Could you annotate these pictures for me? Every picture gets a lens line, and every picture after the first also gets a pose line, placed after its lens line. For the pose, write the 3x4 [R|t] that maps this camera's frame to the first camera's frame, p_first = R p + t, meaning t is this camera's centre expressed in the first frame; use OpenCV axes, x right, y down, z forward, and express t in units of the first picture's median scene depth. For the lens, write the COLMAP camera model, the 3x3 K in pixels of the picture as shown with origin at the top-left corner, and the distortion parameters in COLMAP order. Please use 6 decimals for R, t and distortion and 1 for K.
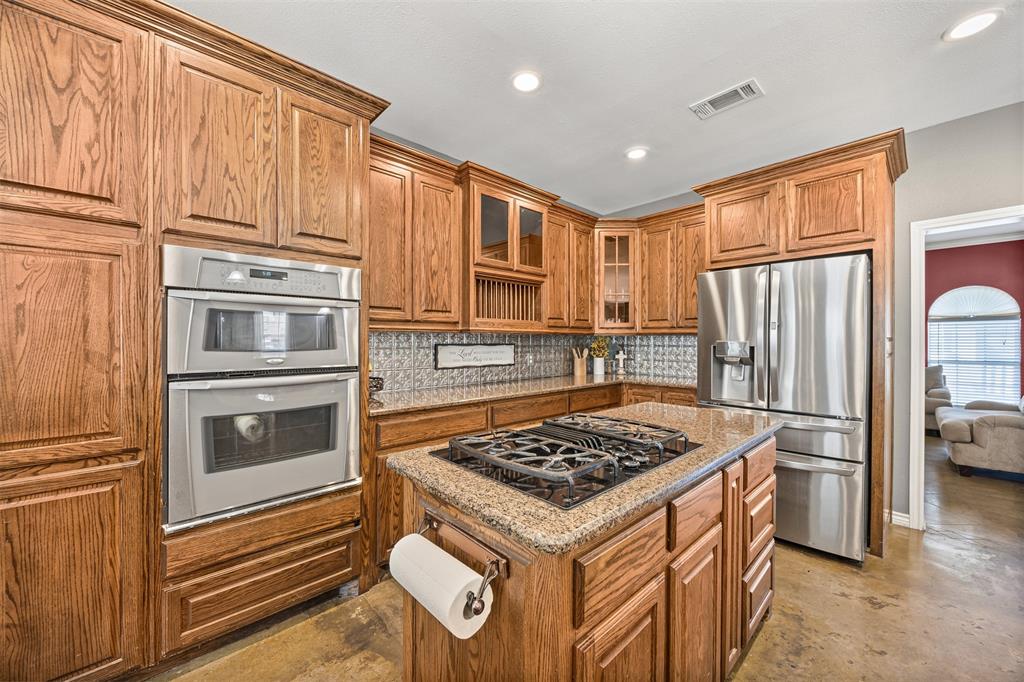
lens RADIAL K [[390.0, 0, 512.0], [0, 390.0, 341.0], [0, 0, 1]] dist [0.000102, -0.000053]
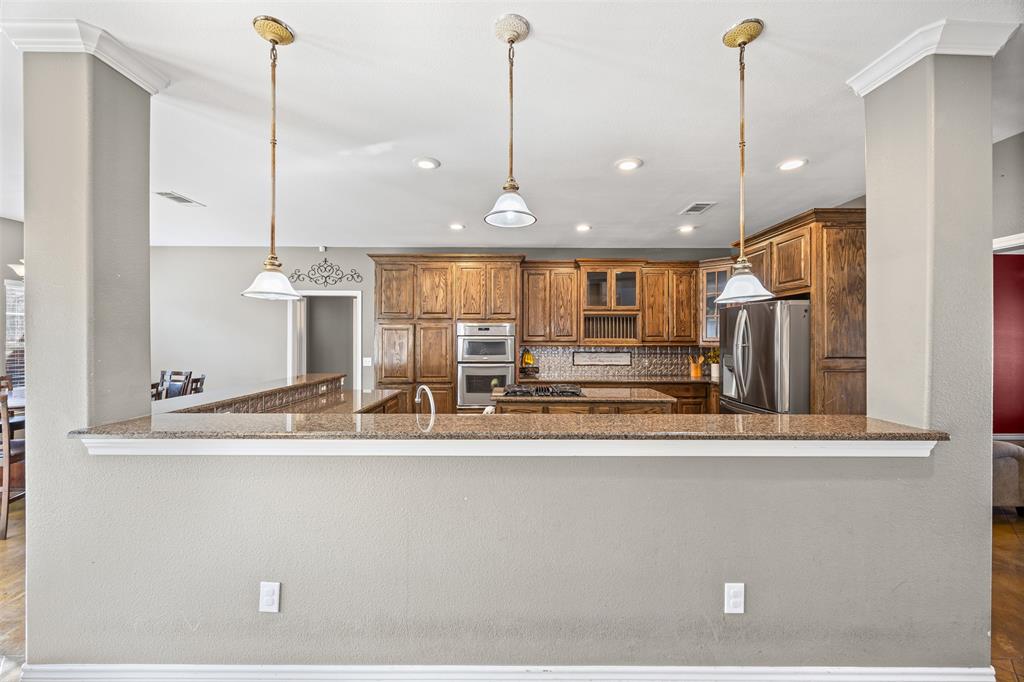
lens RADIAL K [[390.6, 0, 512.0], [0, 390.6, 341.0], [0, 0, 1]] dist [-0.022531, 0.000037]
pose [[0.735819, 0.004781, -0.677162, 0.875084], [-0.001467, 0.999984, 0.005467, -0.055444], [0.677177, -0.003029, 0.735814, -0.585582]]
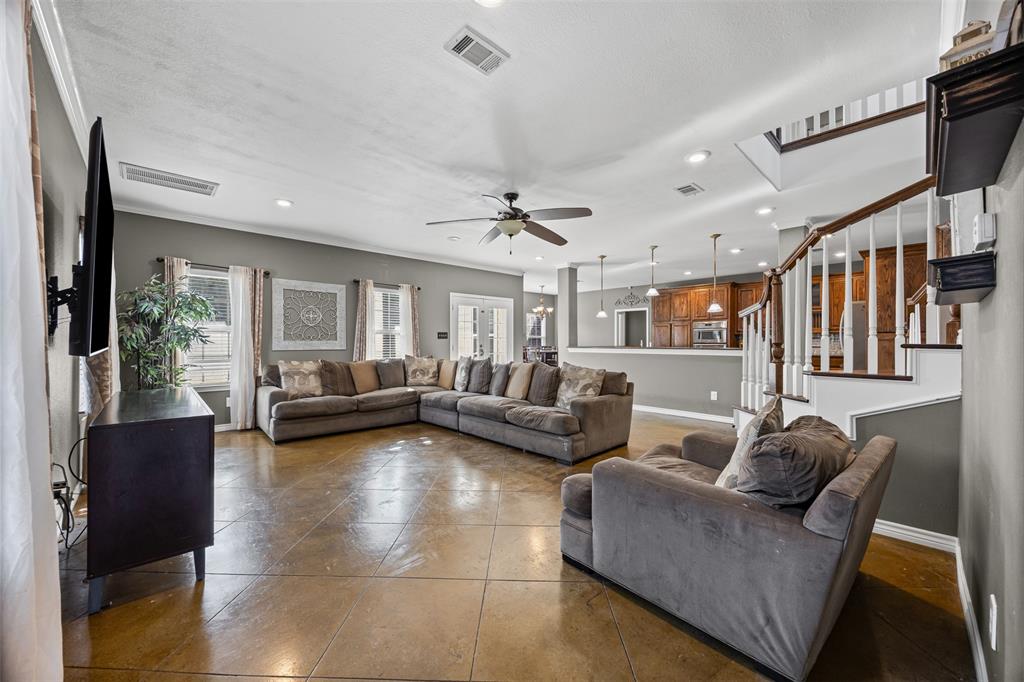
lens RADIAL K [[390.6, 0, 512.0], [0, 390.6, 341.0], [0, 0, 1]] dist [-0.022531, 0.000037]
pose [[0.006944, -0.004355, -0.999966, 2.692367], [-0.001103, 0.999990, -0.004363, 0.044163], [0.999975, 0.001134, 0.006939, -0.991537]]
